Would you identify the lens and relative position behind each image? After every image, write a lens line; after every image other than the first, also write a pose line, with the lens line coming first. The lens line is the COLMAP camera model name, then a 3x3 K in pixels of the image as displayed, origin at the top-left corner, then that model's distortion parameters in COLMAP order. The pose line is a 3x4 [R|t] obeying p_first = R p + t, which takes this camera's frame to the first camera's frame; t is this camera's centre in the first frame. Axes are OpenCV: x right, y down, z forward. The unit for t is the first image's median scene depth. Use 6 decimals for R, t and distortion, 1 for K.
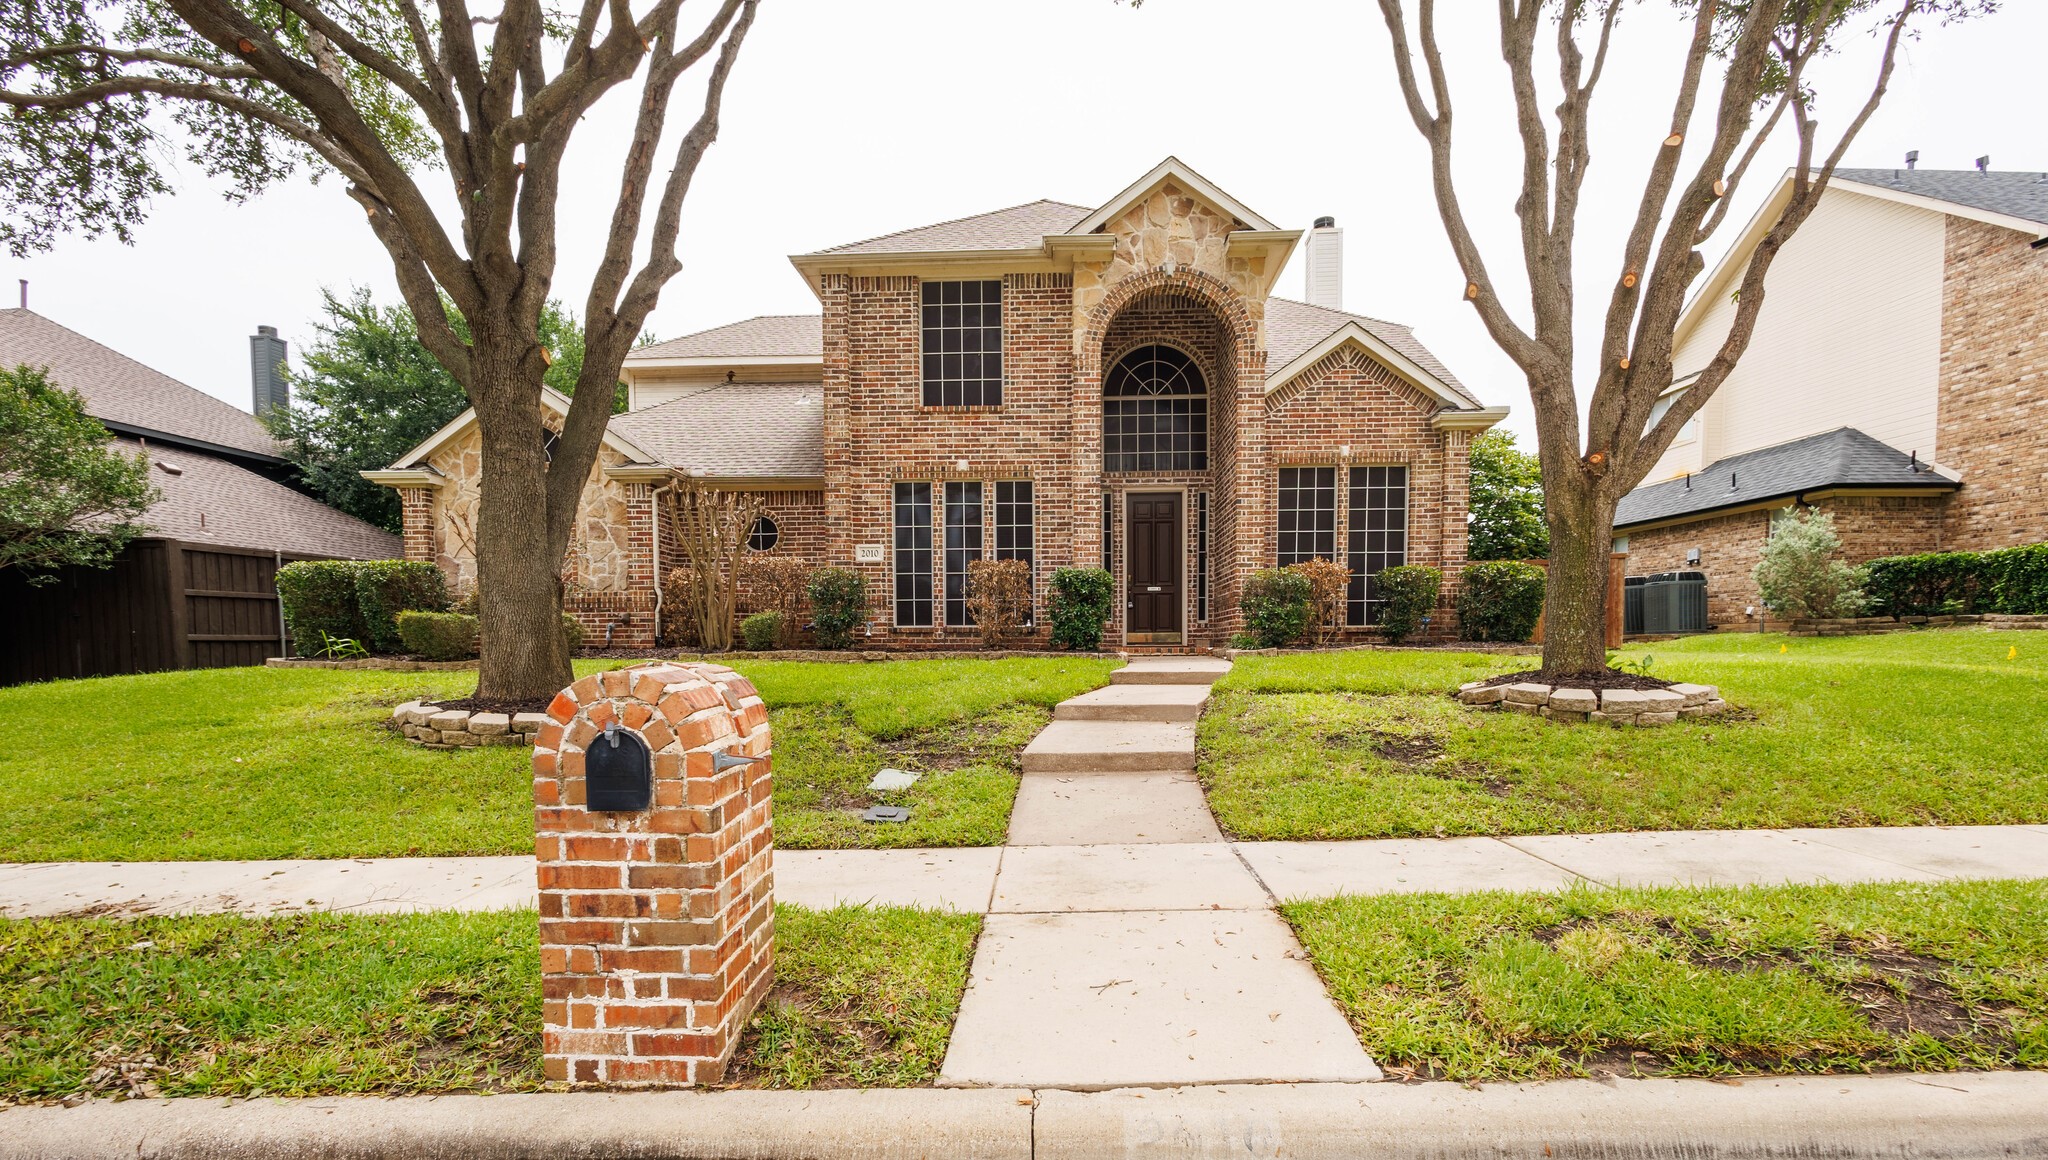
lens RADIAL K [[938.3, 0, 1020.5], [0, 938.3, 695.5], [0, 0, 1]] dist [0.005599, -0.000176]
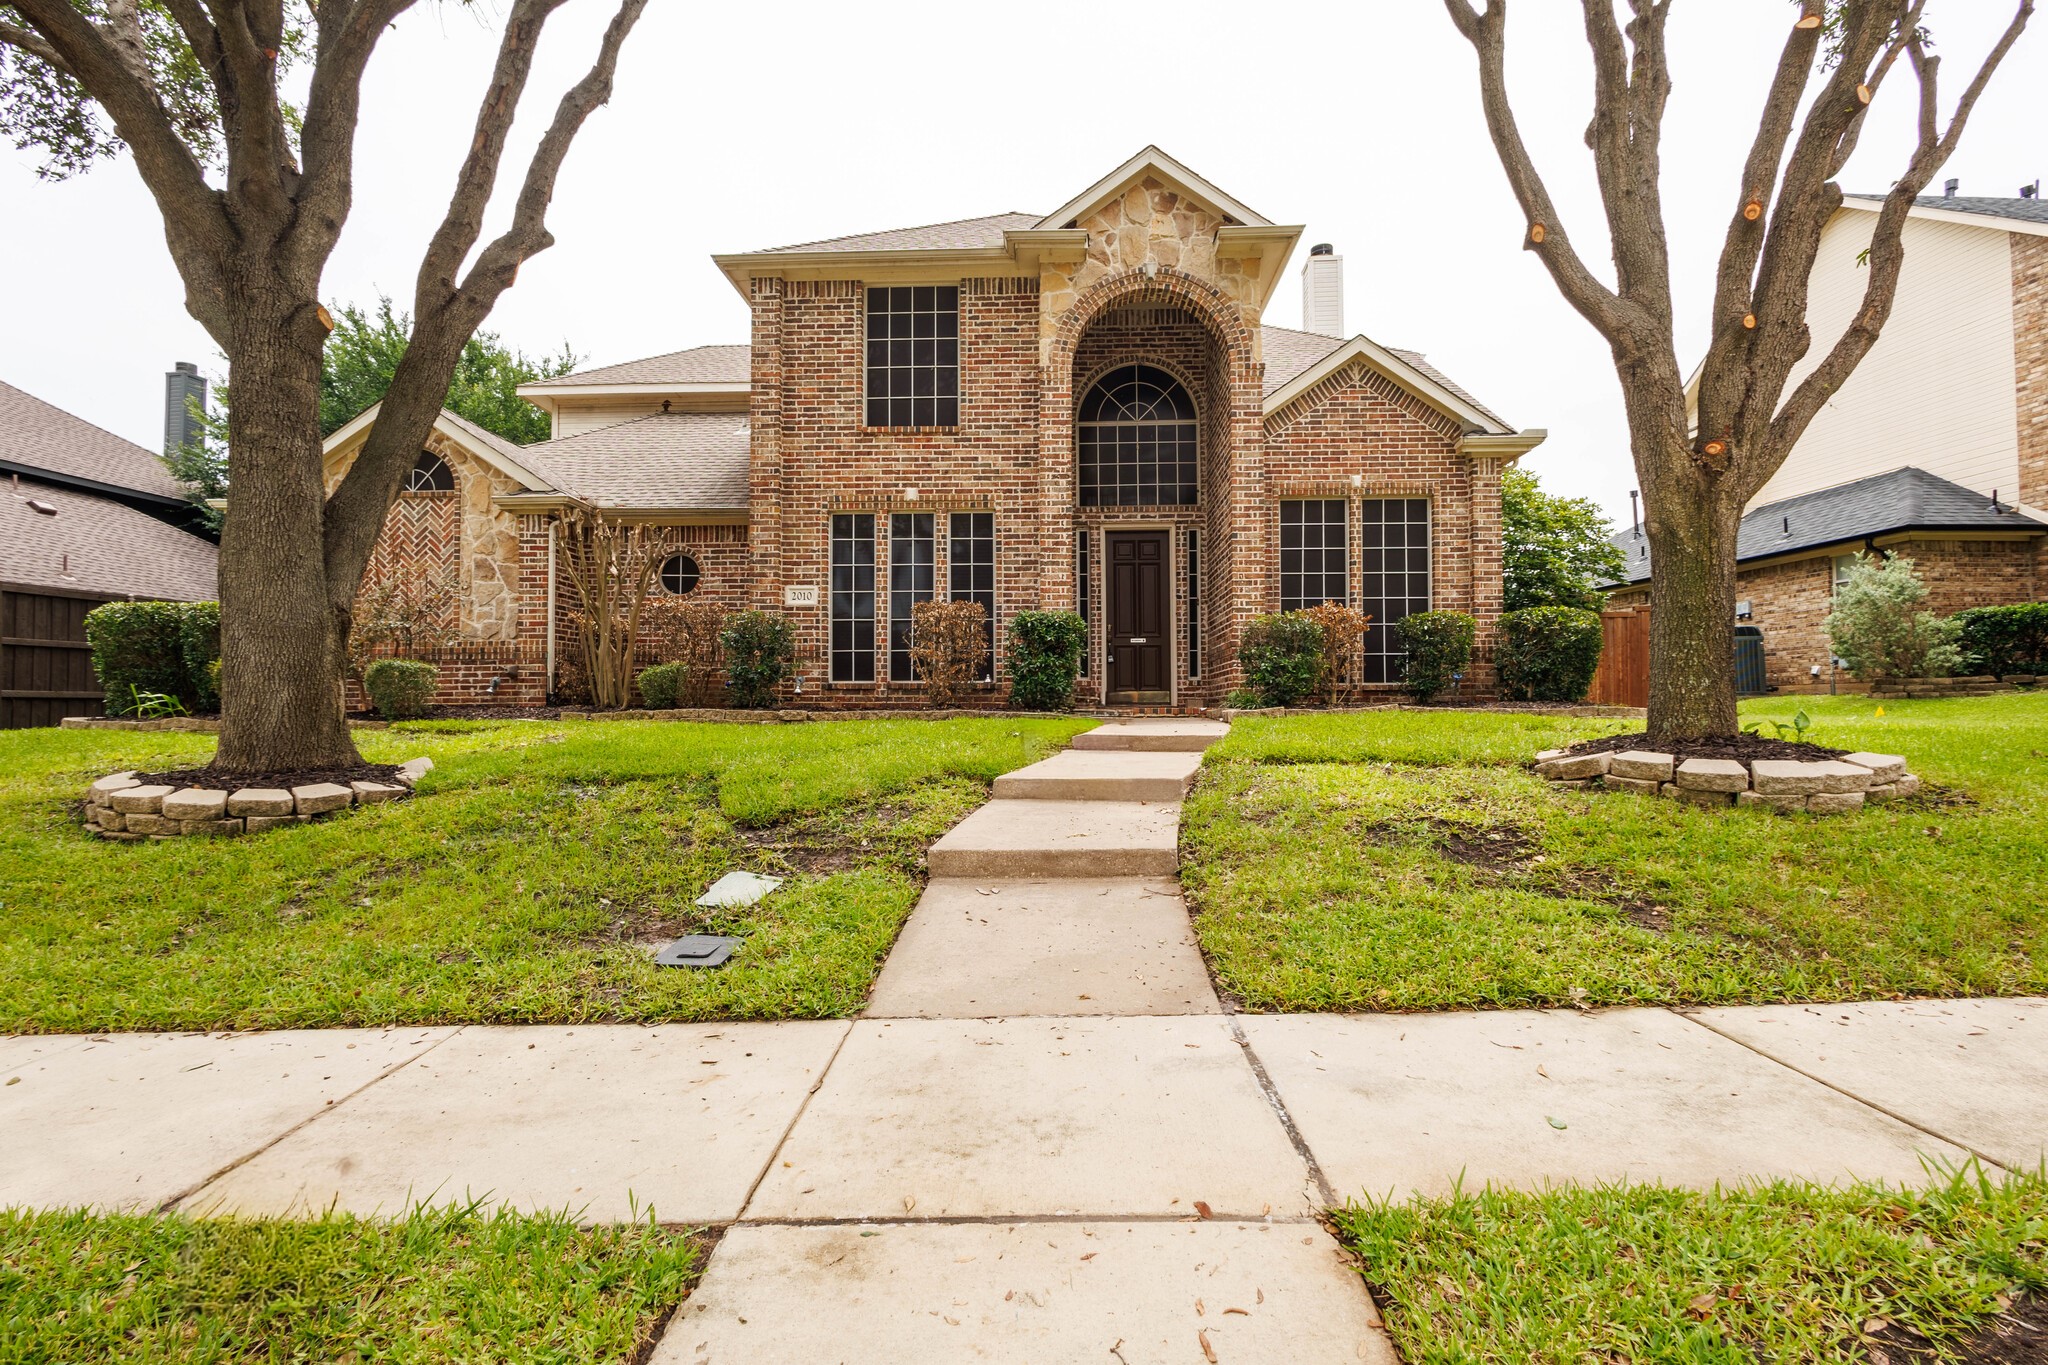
lens RADIAL K [[950.7, 0, 1024.0], [0, 950.7, 682.5], [0, 0, 1]] dist [0.011482, -0.004060]
pose [[0.999958, 0.003275, 0.008516, 0.034988], [-0.002544, 0.996426, -0.084437, -0.001362], [-0.008762, 0.084412, 0.996392, 0.154124]]
